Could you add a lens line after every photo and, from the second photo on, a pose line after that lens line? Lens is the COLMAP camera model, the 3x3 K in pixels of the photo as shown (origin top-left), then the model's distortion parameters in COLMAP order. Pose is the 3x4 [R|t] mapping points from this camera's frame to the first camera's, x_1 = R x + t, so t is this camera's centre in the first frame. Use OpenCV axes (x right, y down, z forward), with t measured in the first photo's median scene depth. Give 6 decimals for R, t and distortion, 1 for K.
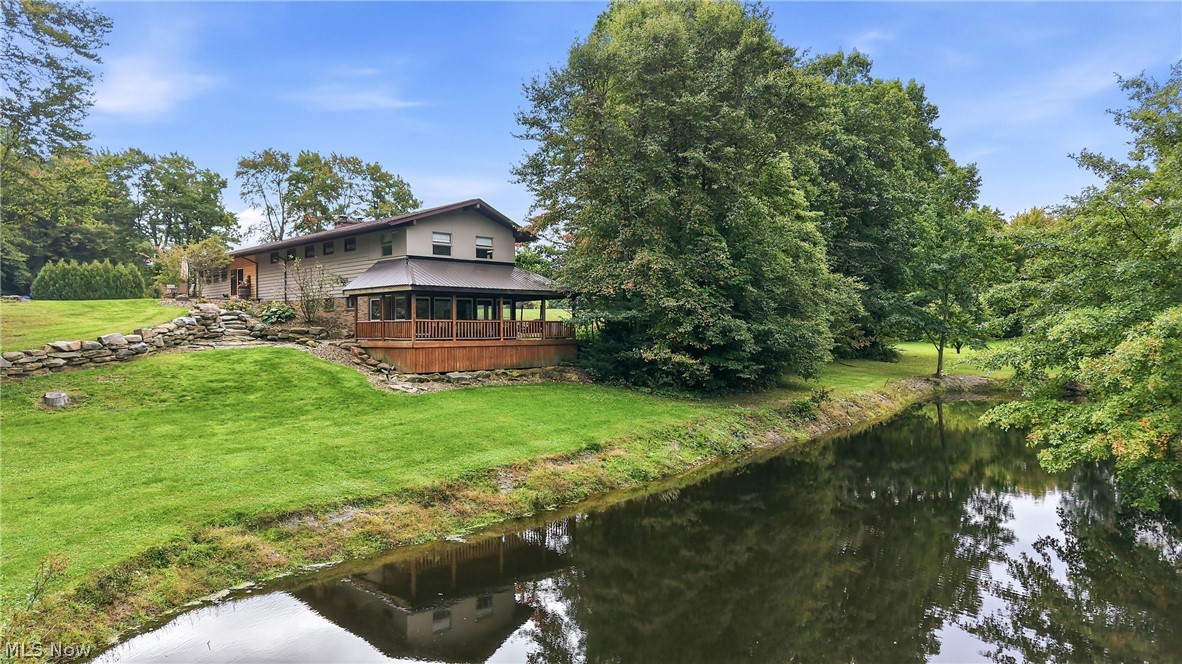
lens RADIAL K [[792.4, 0, 587.5], [0, 792.4, 329.6], [0, 0, 1]] dist [0.004320, -0.004662]
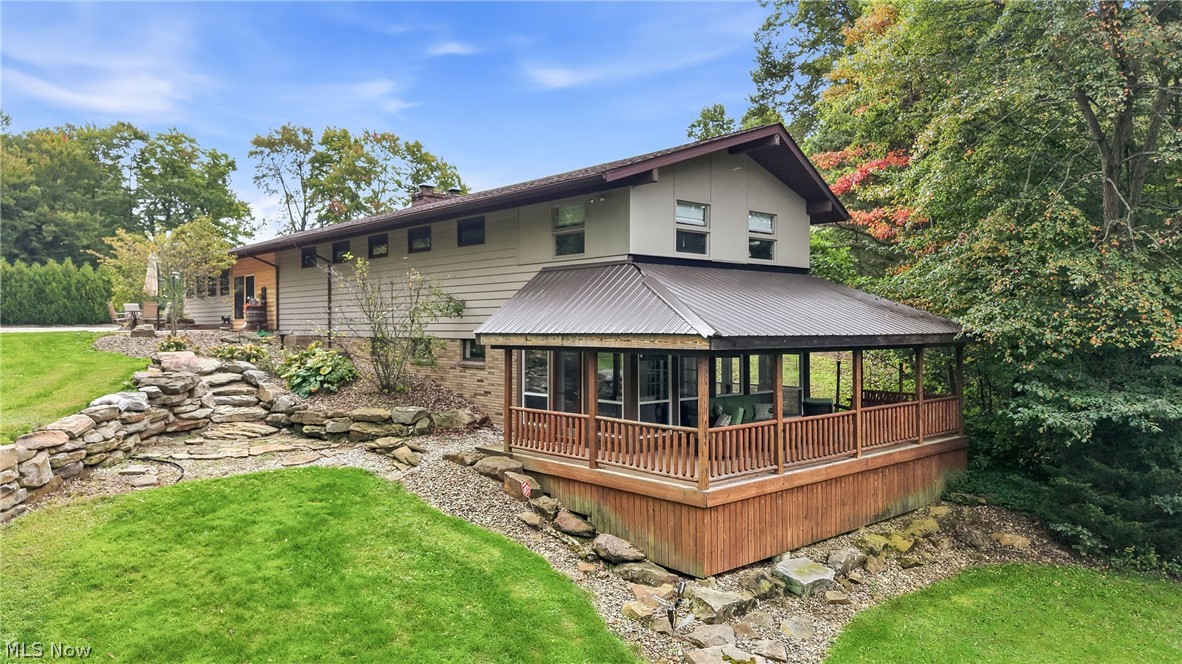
lens RADIAL K [[792.4, 0, 594.5], [0, 792.4, 333.5], [0, 0, 1]] dist [0.004320, -0.004662]
pose [[0.999954, -0.000330, -0.009637, -0.115489], [0.000423, 0.999953, 0.009701, -0.026036], [0.009634, -0.009705, 0.999906, 0.271646]]
